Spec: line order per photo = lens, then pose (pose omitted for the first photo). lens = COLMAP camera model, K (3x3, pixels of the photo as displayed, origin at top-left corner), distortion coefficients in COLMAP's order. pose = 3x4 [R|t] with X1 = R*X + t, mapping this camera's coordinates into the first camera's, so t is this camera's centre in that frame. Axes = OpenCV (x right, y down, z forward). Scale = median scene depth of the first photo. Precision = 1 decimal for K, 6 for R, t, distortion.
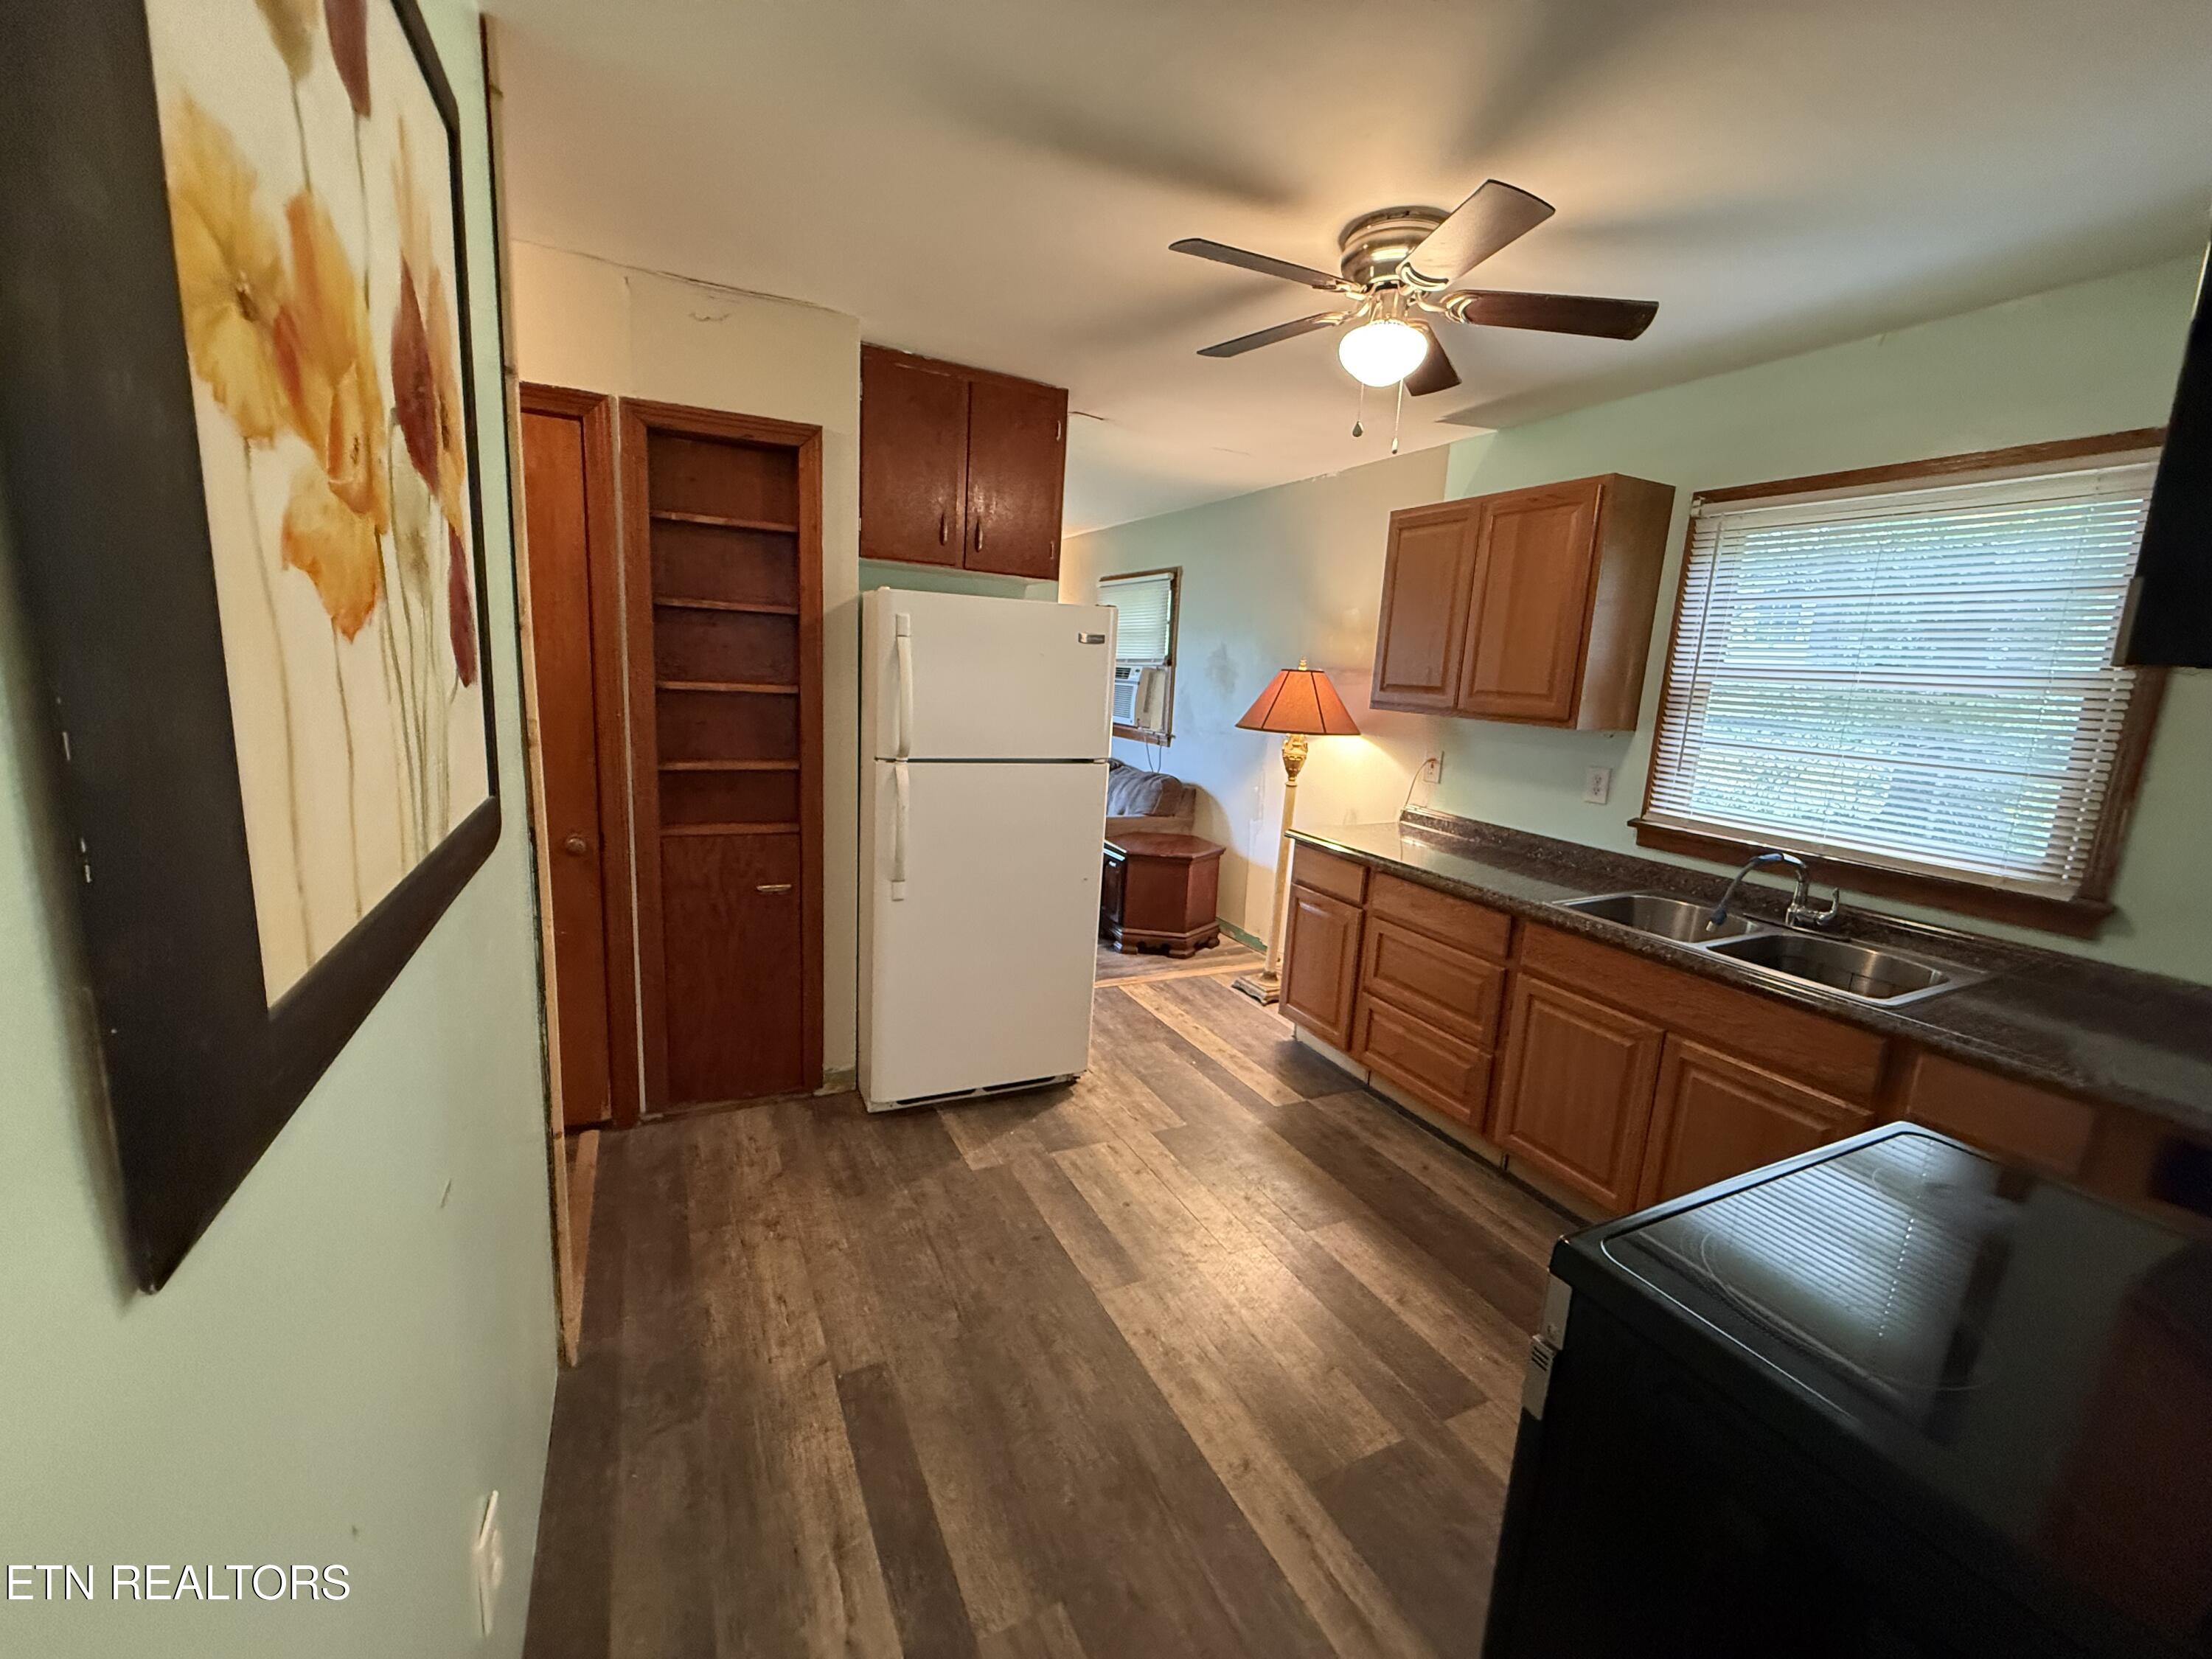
lens RADIAL K [[890.5, 0, 1102.2], [0, 890.5, 822.6], [0, 0, 1]] dist [0.001012, -0.000724]
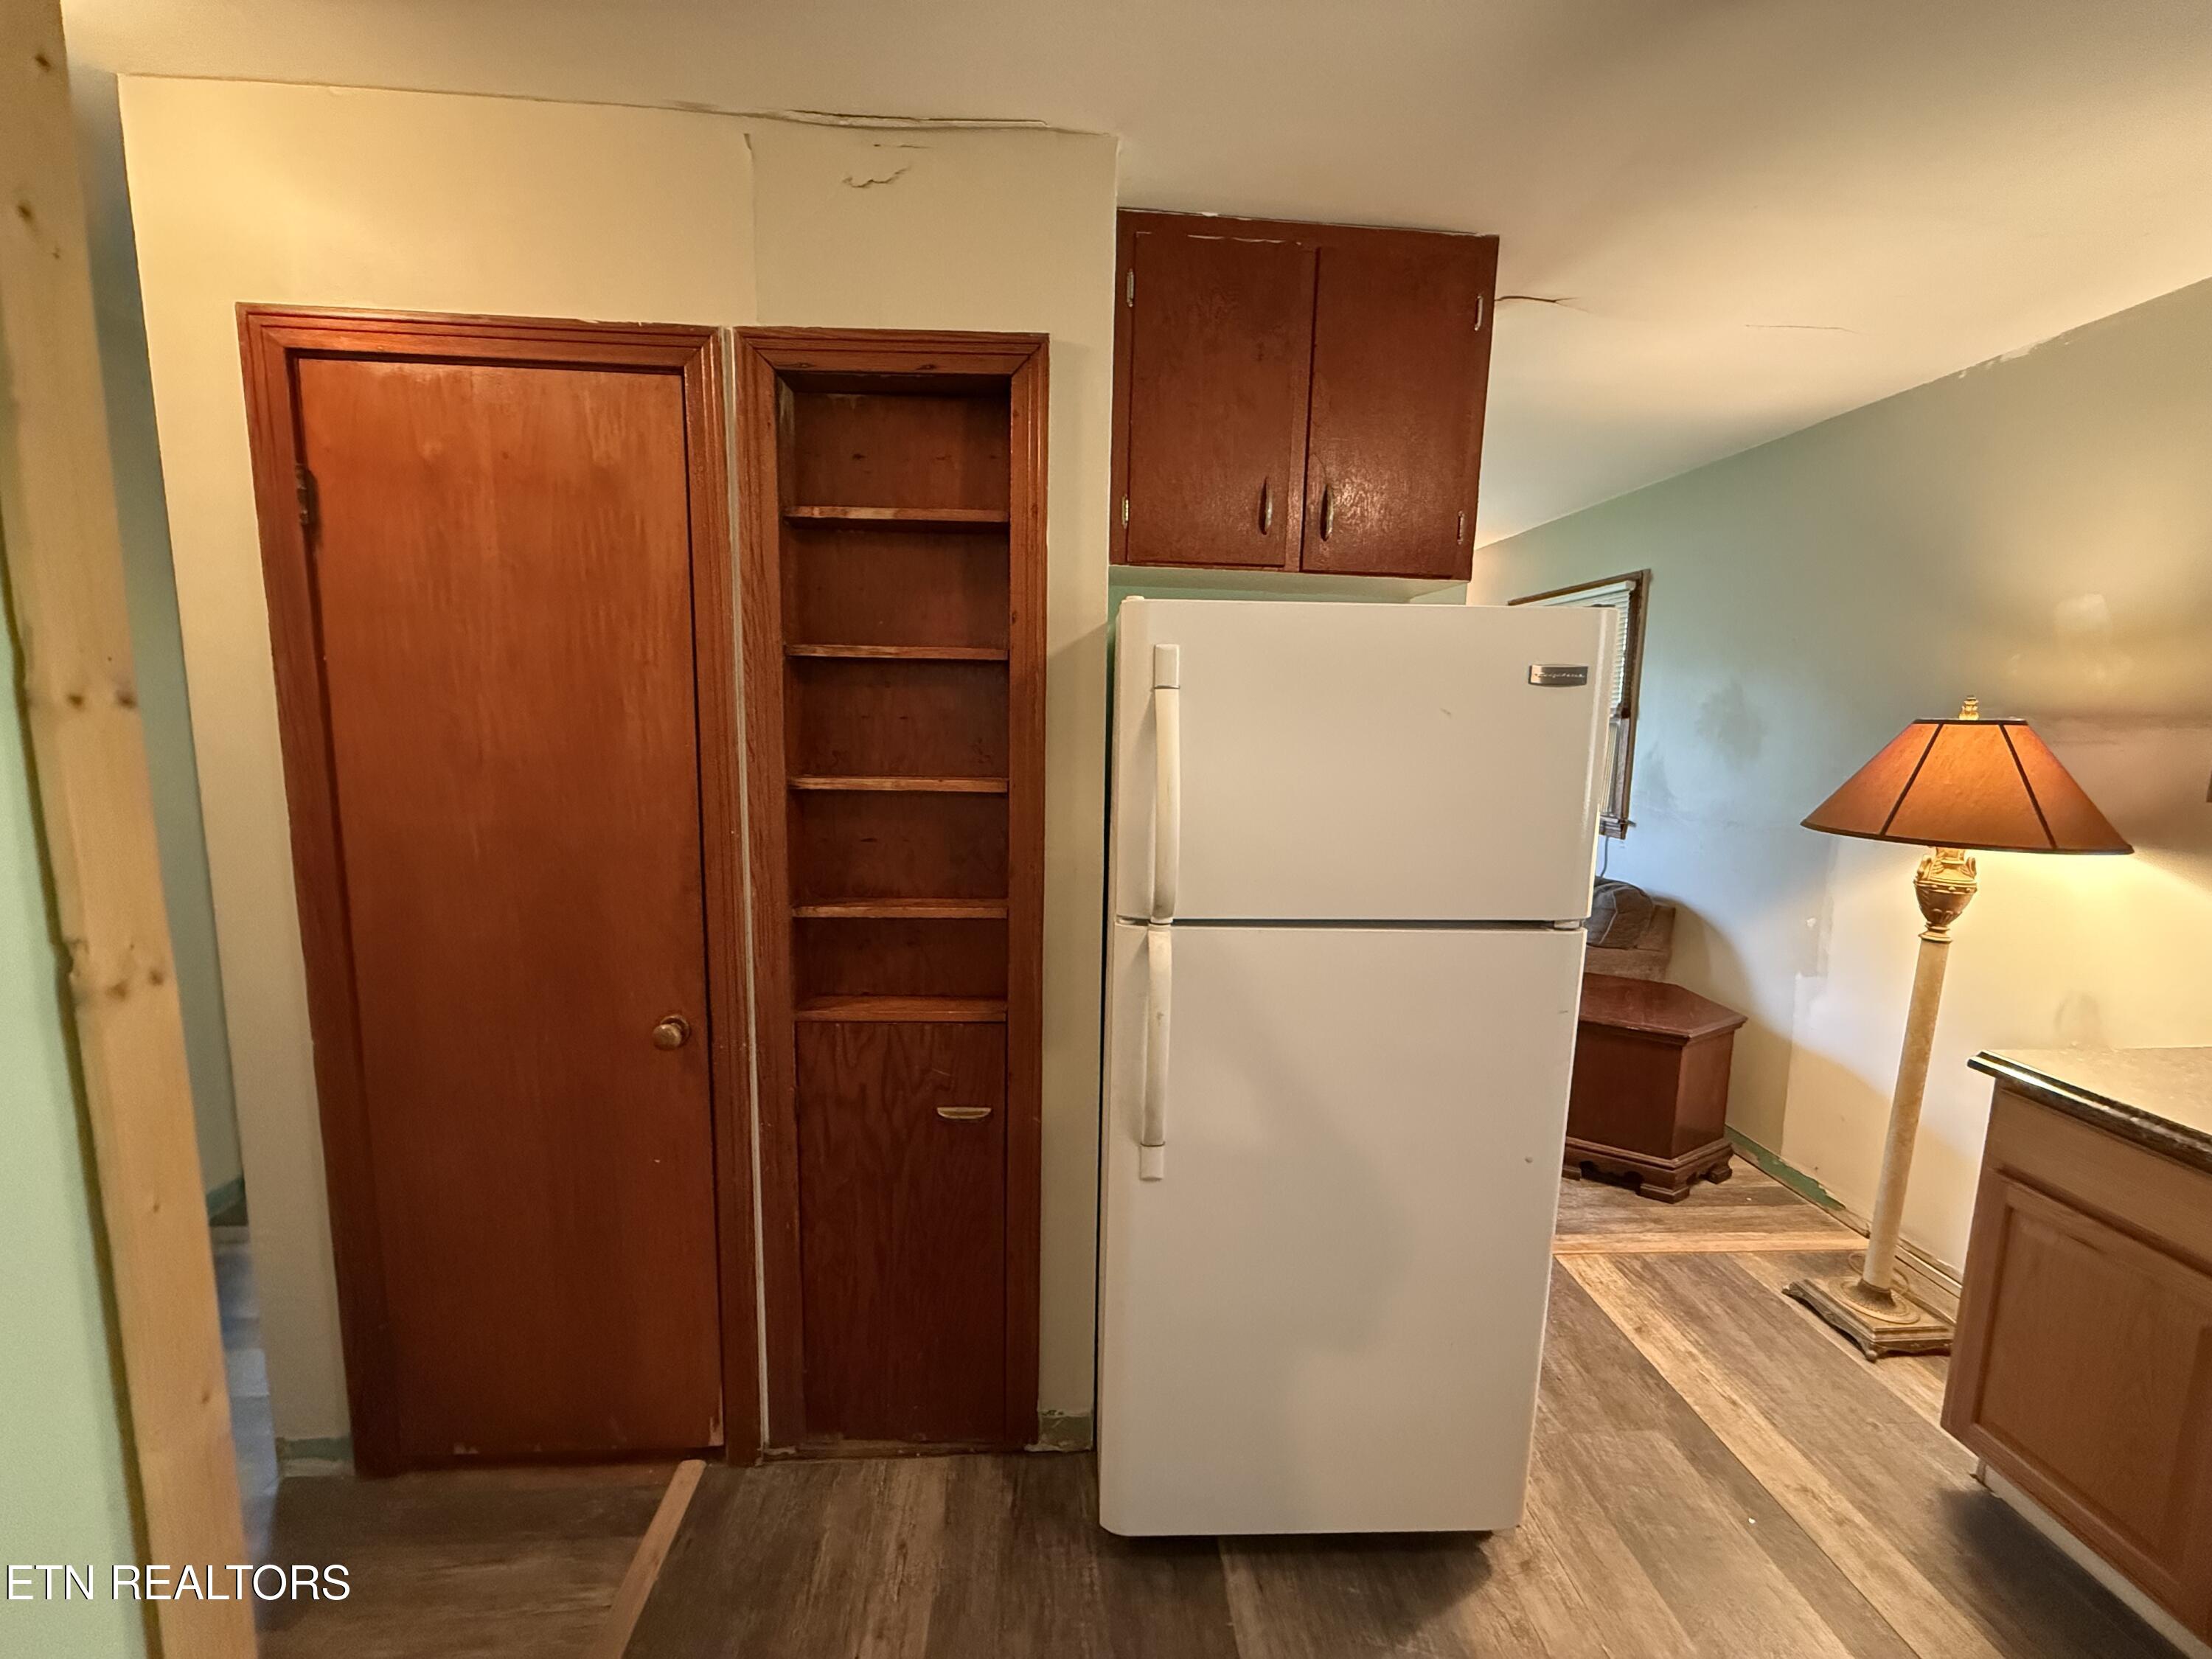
lens RADIAL K [[890.5, 0, 1096.4], [0, 890.5, 831.3], [0, 0, 1]] dist [0.001012, -0.000724]
pose [[0.918375, 0.015922, -0.395391, -0.046833], [-0.036955, 0.998274, -0.045636, -0.087446], [0.393982, 0.056523, 0.917379, 0.445087]]
